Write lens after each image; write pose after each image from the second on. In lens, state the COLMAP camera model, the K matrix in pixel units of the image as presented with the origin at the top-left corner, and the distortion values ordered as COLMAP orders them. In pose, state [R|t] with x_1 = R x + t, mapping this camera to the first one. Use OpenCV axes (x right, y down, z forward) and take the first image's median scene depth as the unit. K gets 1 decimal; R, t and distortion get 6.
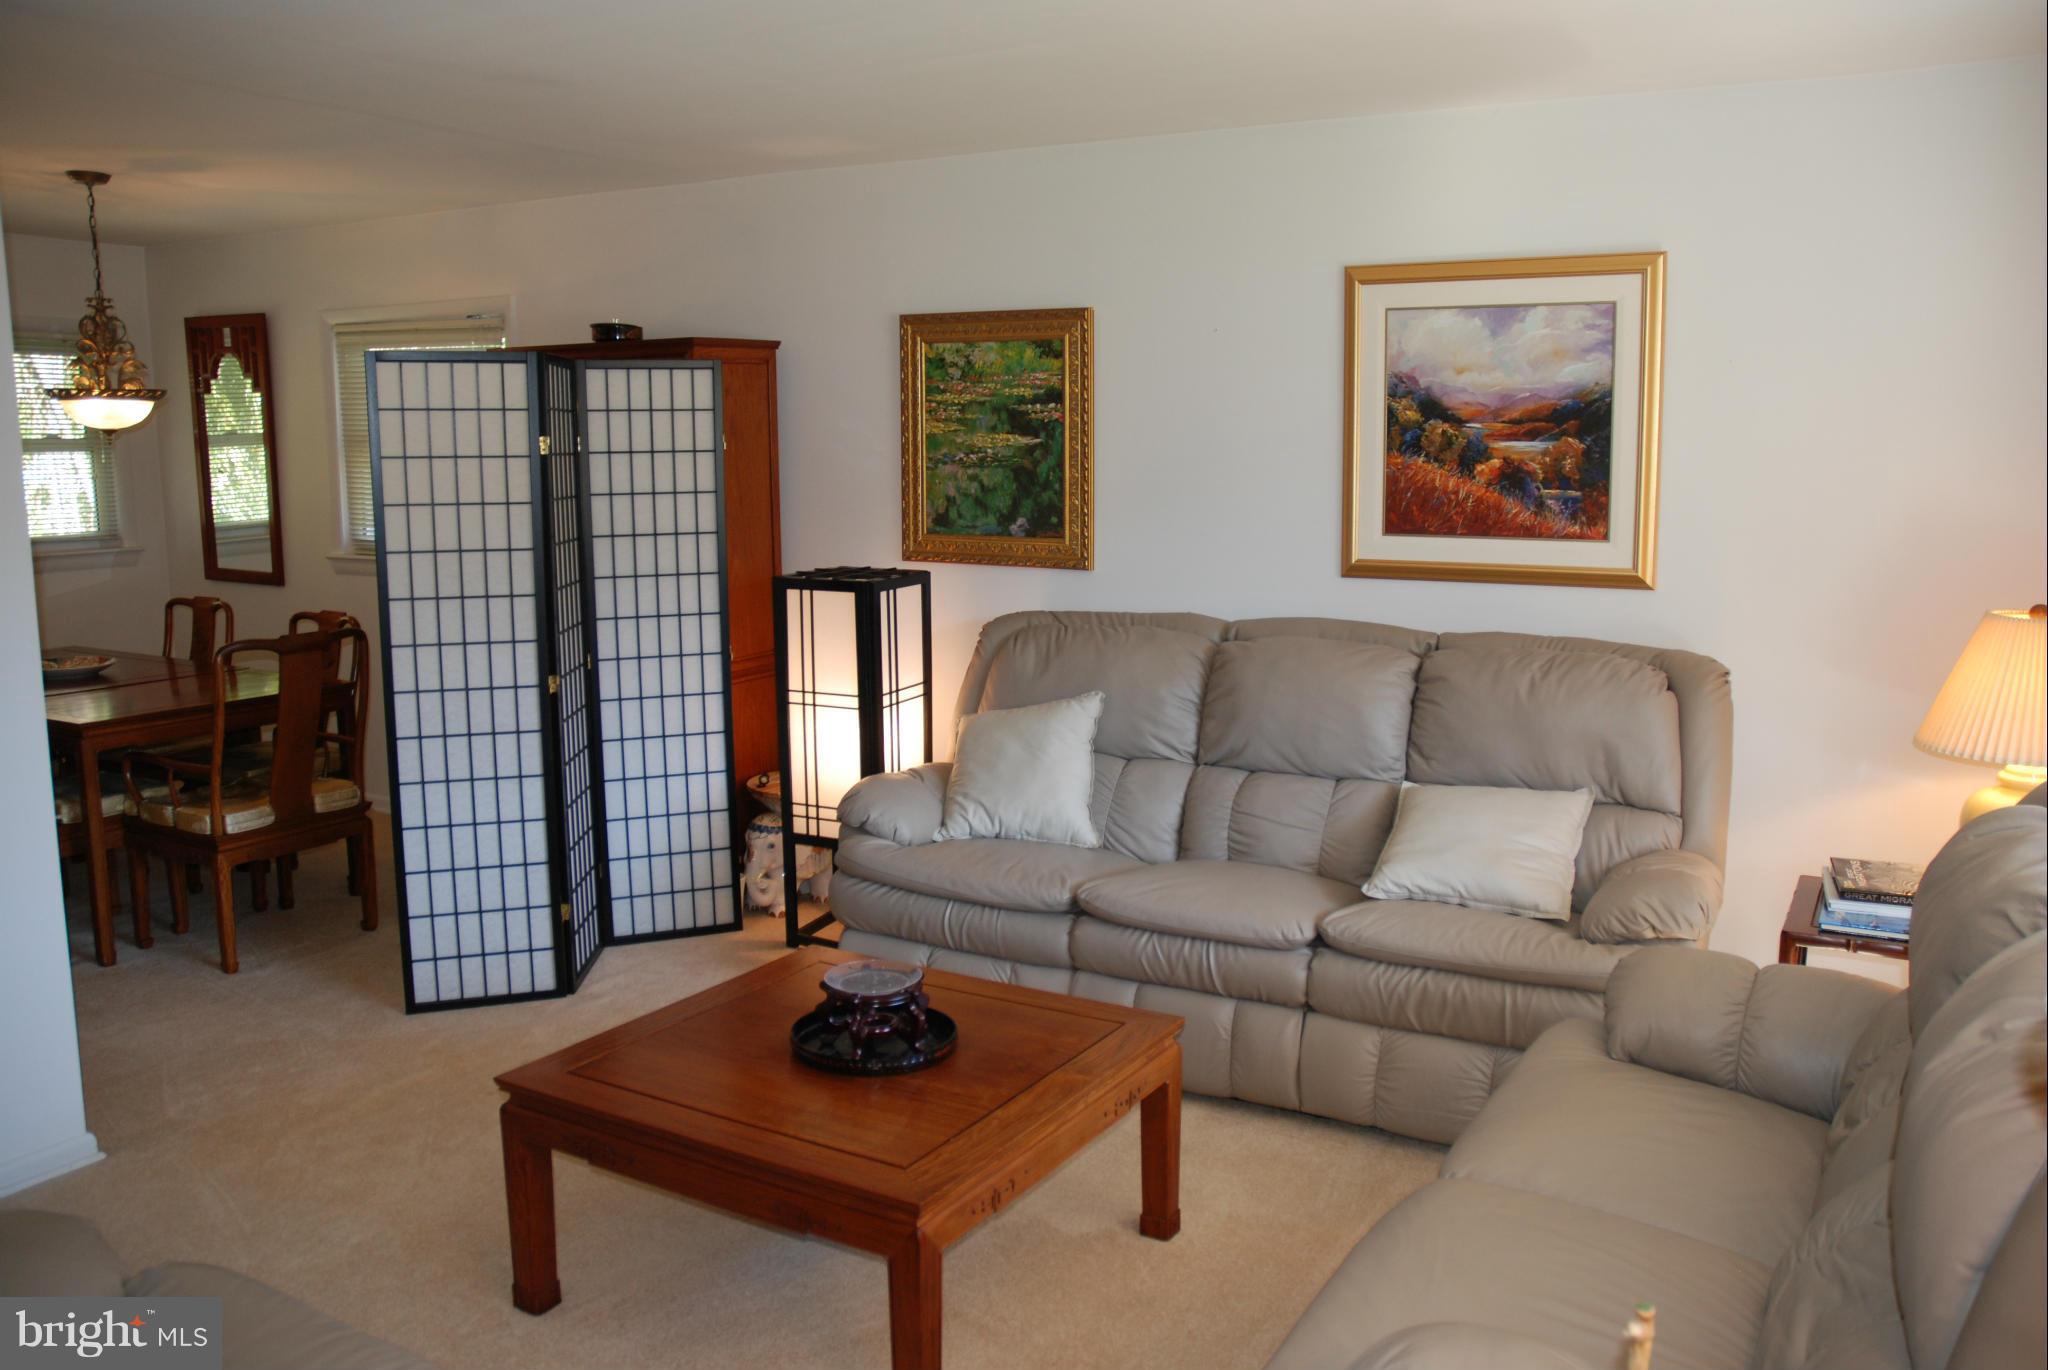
lens RADIAL K [[1662.2, 0, 1025.9], [0, 1662.2, 634.3], [0, 0, 1]] dist [-0.180572, 0.226155]
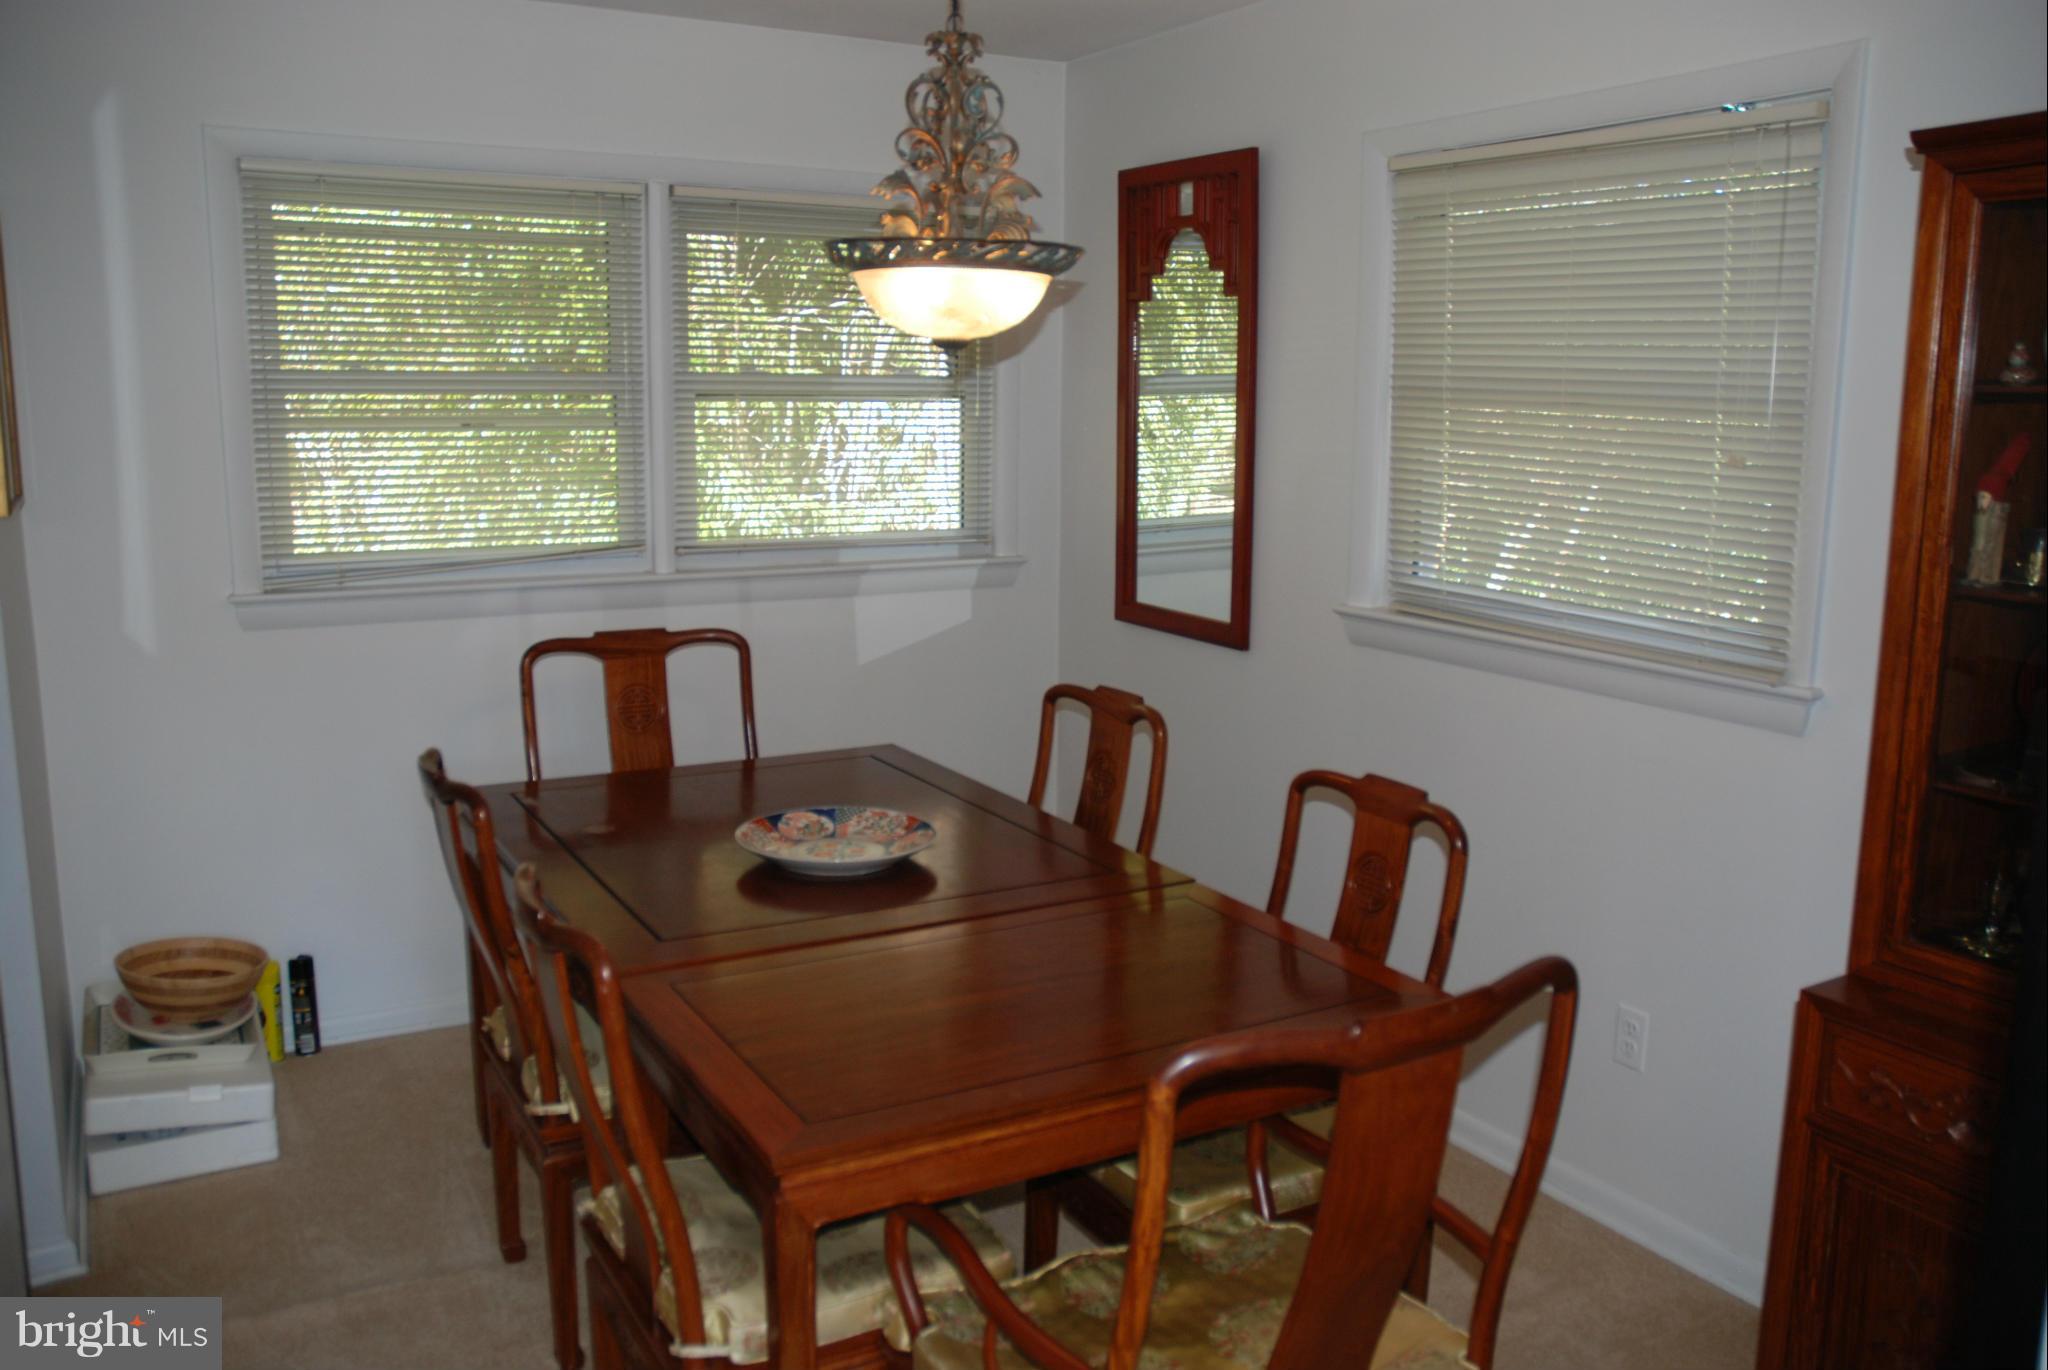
lens RADIAL K [[1662.2, 0, 1025.9], [0, 1662.2, 634.3], [0, 0, 1]] dist [-0.180572, 0.226155]
pose [[0.865906, 0.096020, -0.490904, -0.258063], [-0.086212, 0.995365, 0.042622, -0.054878], [0.492721, 0.005415, 0.870170, 0.490007]]
